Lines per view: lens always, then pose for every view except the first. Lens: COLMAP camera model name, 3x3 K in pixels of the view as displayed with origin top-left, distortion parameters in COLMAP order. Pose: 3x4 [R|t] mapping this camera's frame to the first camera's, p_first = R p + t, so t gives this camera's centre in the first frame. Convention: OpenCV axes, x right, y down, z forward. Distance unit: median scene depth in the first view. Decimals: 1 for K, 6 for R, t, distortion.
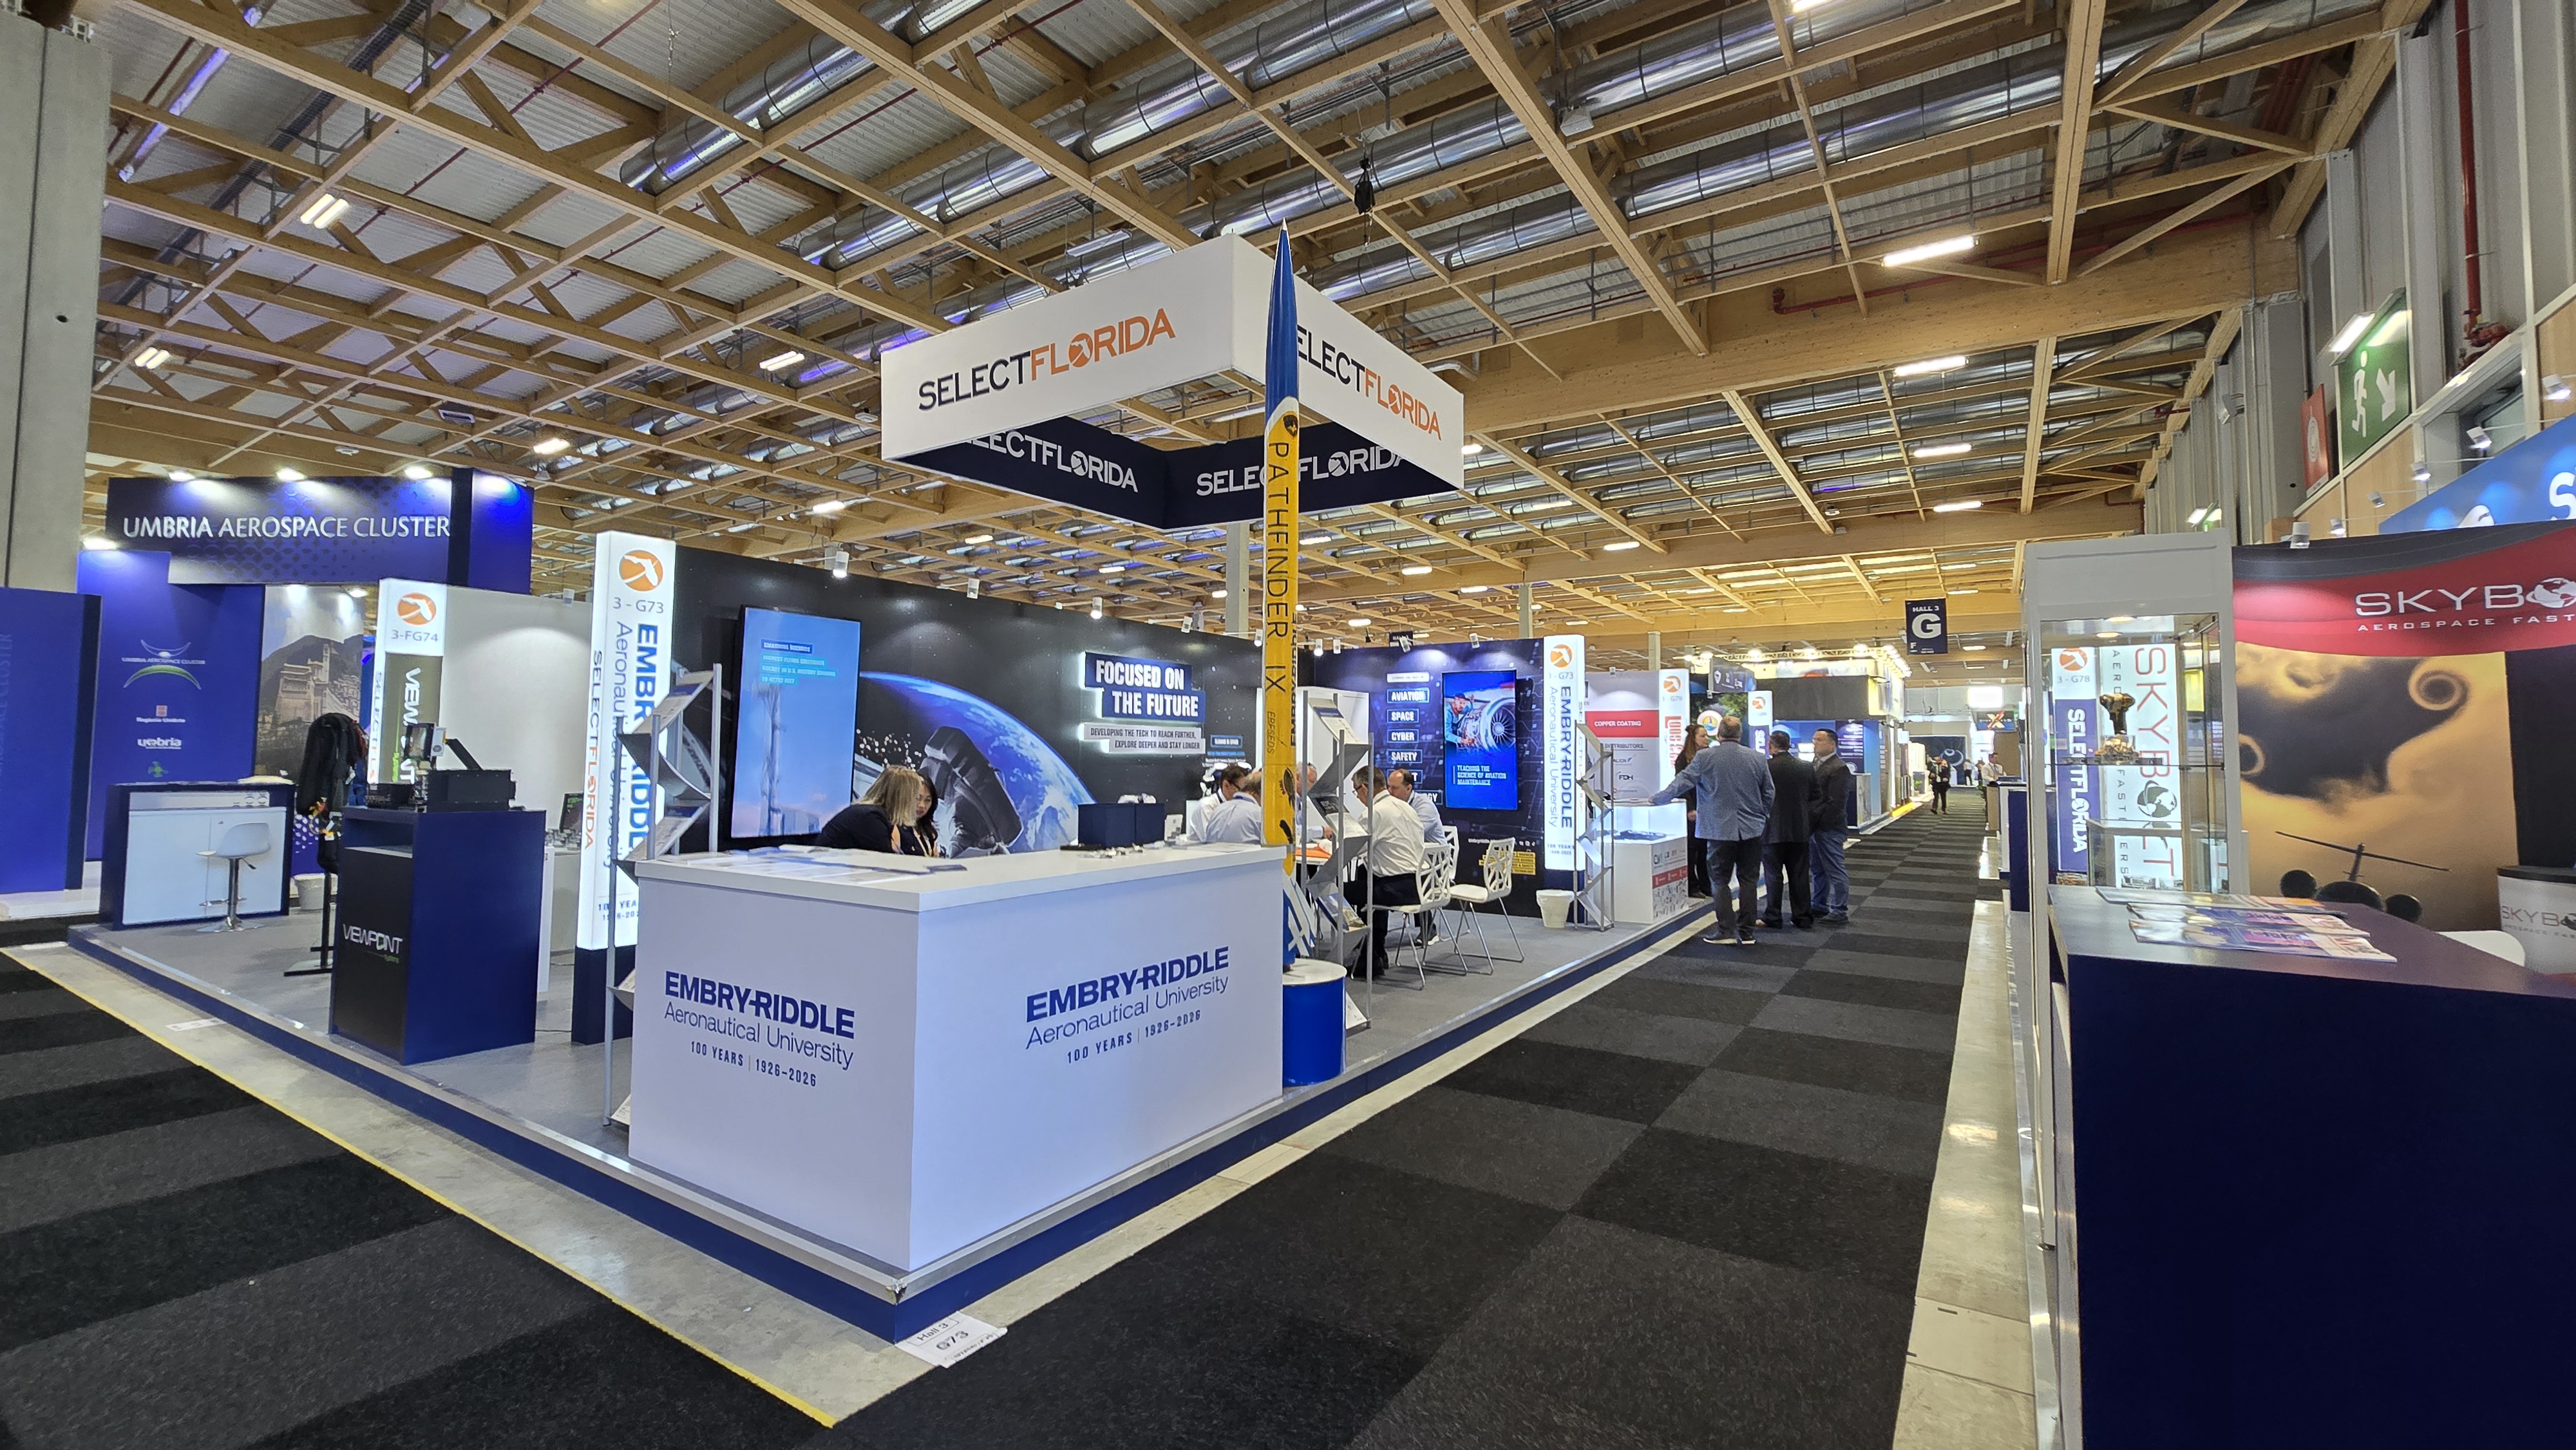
lens RADIAL K [[1055.3, 0, 1306.7], [0, 1055.3, 701.0], [0, 0, 1]] dist [0.009802, 0.000153]
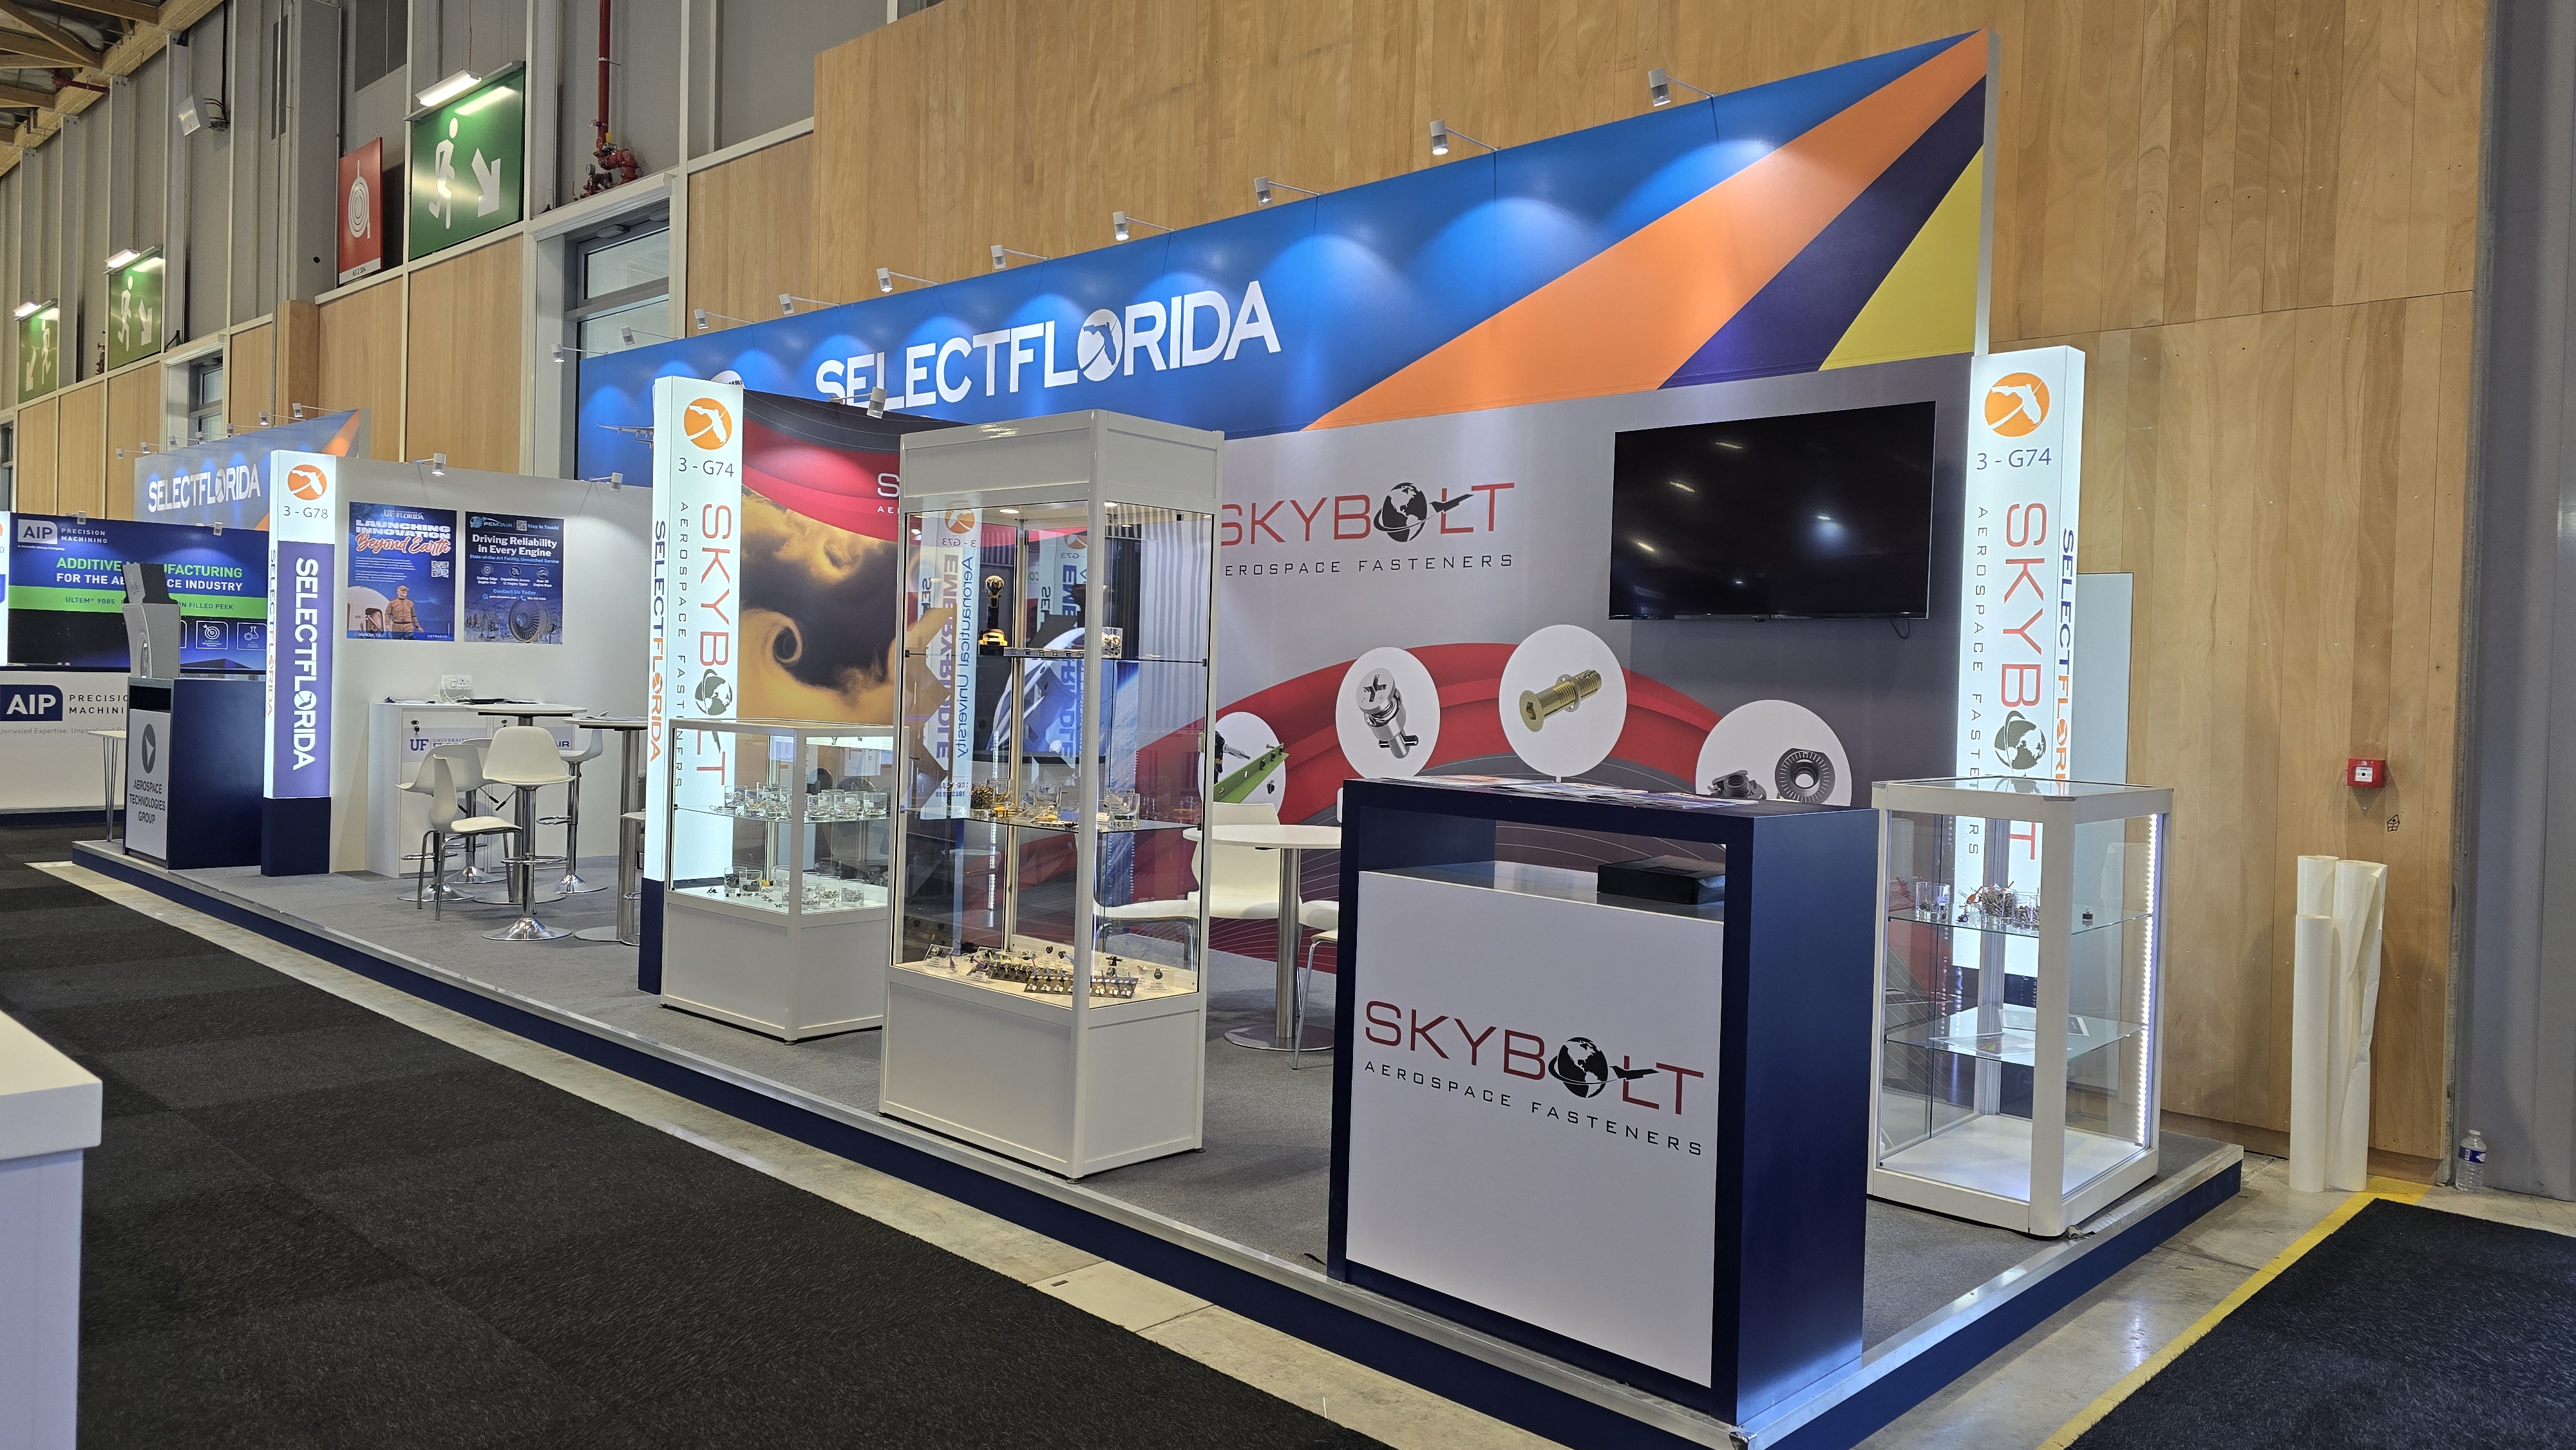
lens RADIAL K [[1720.0, 0, 1279.1], [0, 1720.0, 731.7], [0, 0, 1]] dist [0.006882, -0.005757]
pose [[0.192631, -0.031875, 0.980753, -0.402084], [-0.084311, 0.995239, 0.048905, 0.021923], [-0.977642, -0.092109, 0.189027, 0.329386]]
